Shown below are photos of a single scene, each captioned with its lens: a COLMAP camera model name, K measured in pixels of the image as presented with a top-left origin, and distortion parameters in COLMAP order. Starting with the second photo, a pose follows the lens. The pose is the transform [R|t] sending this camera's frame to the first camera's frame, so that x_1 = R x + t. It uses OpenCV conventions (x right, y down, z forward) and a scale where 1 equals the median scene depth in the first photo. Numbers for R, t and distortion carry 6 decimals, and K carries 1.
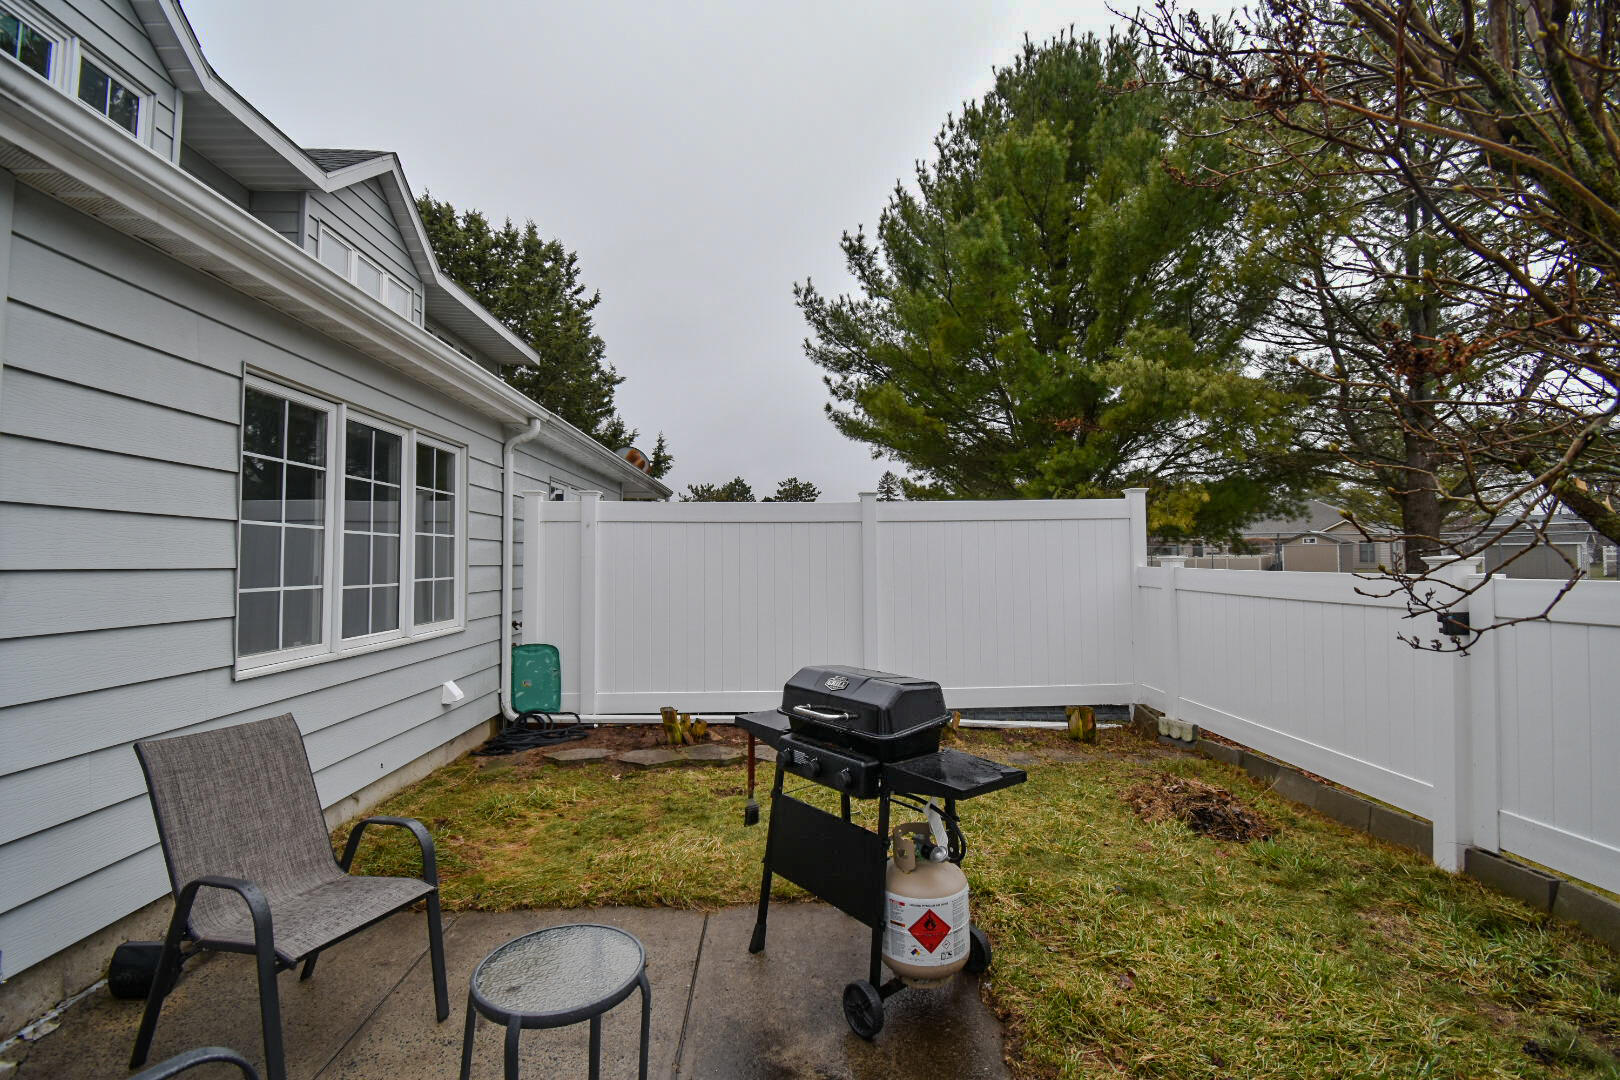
lens RADIAL K [[711.0, 0, 815.5], [0, 711.0, 538.6], [0, 0, 1]] dist [0.025571, -0.029160]
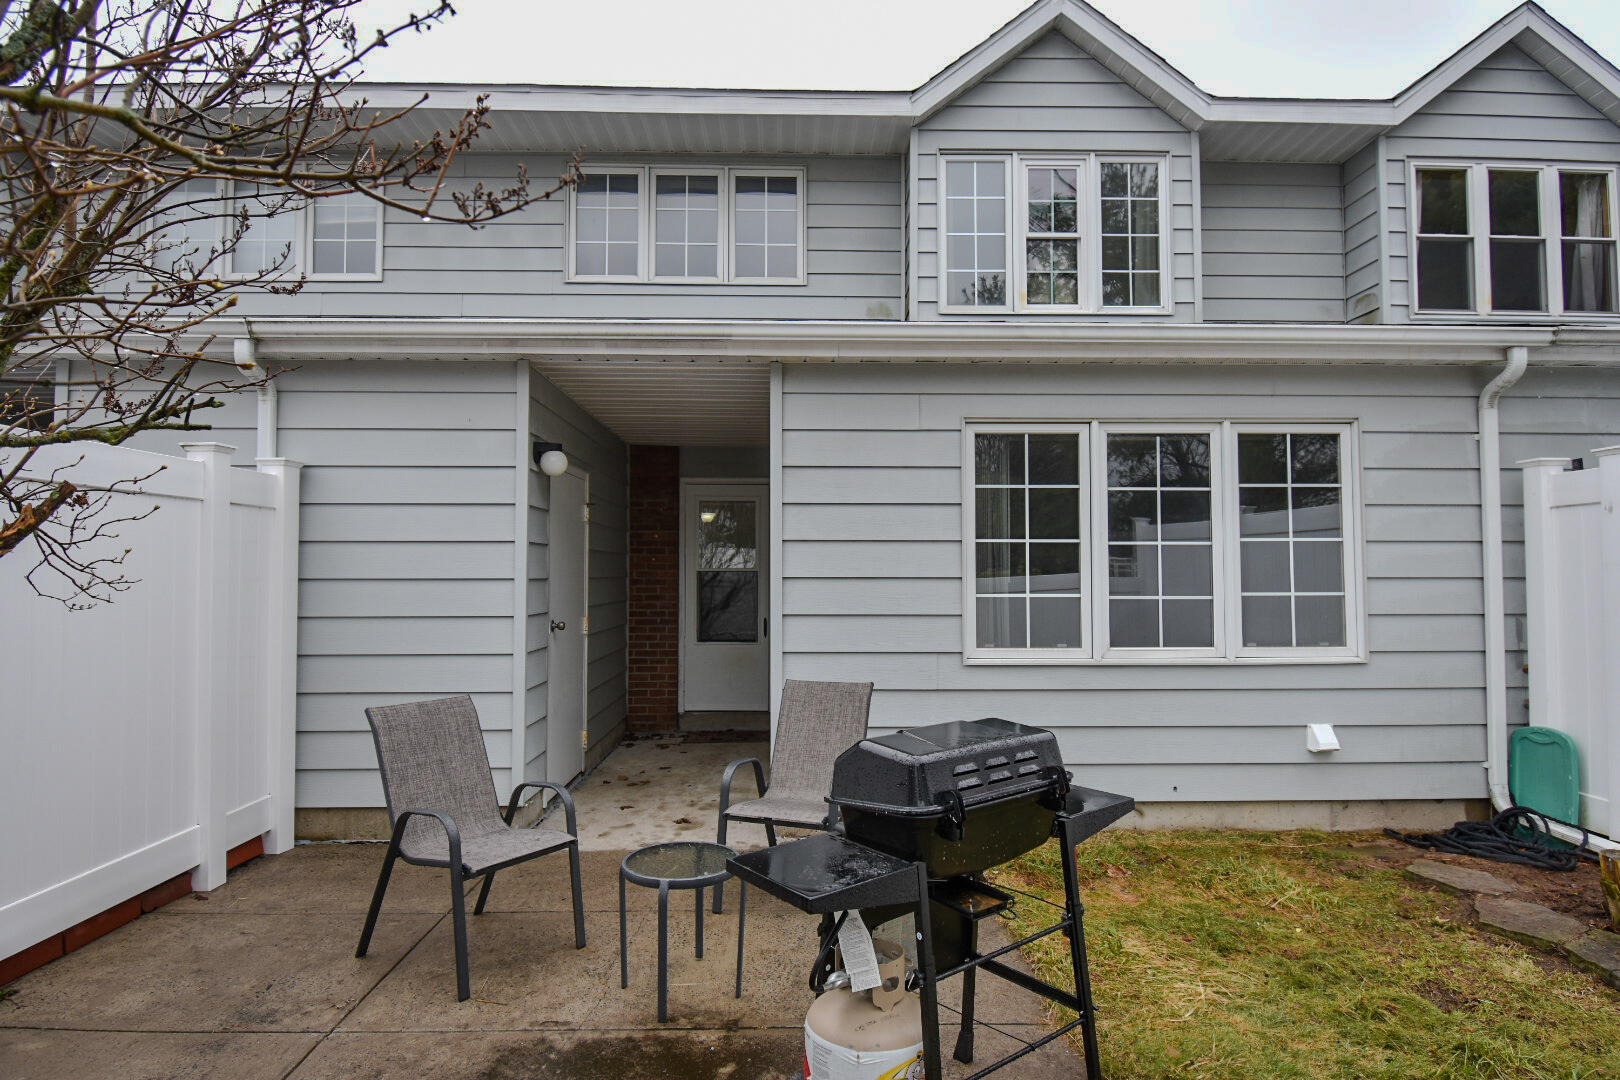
lens RADIAL K [[910.9, 0, 817.6], [0, 910.9, 538.6], [0, 0, 1]] dist [0.021678, -0.030873]
pose [[-0.024741, -0.034574, -0.999096, 0.444693], [0.032795, 0.998836, -0.035377, 0.010978], [0.999156, -0.033641, -0.023578, 0.406517]]
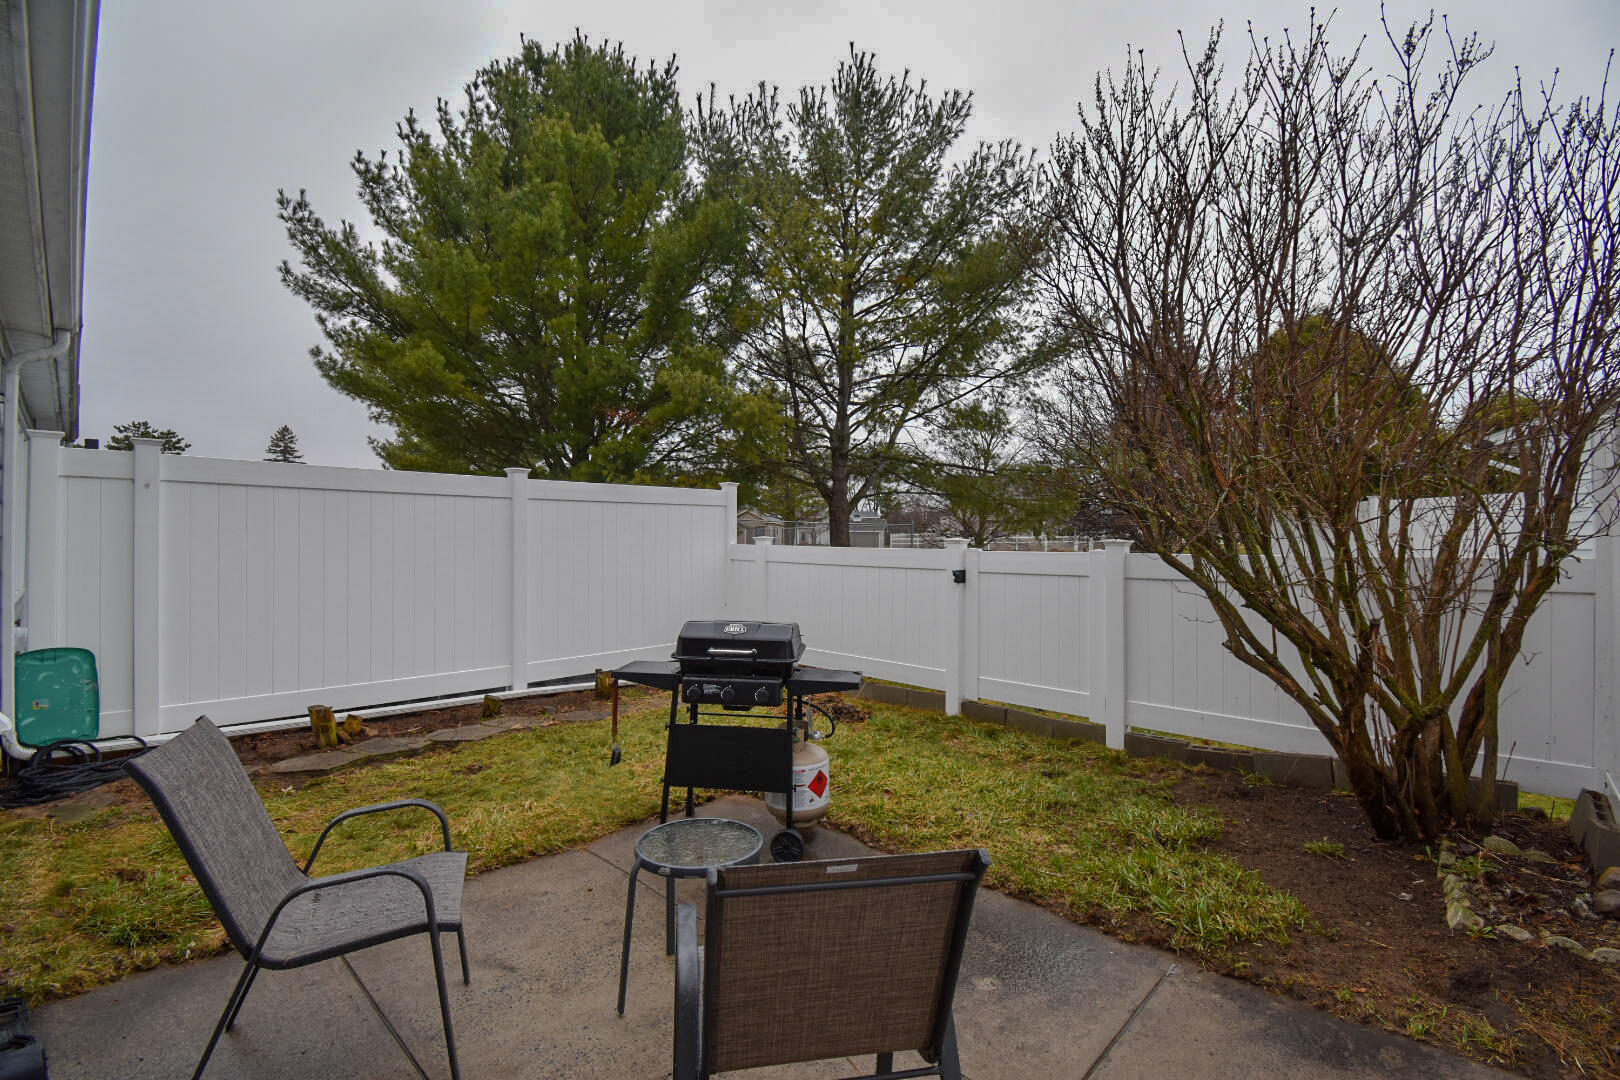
lens RADIAL K [[711.0, 0, 815.5], [0, 711.0, 538.6], [0, 0, 1]] dist [0.025571, -0.029160]
pose [[0.726443, 0.010403, 0.687148, -0.339563], [-0.030334, 0.999396, 0.016938, 0.003862], [-0.686557, -0.033148, 0.726320, -0.024118]]
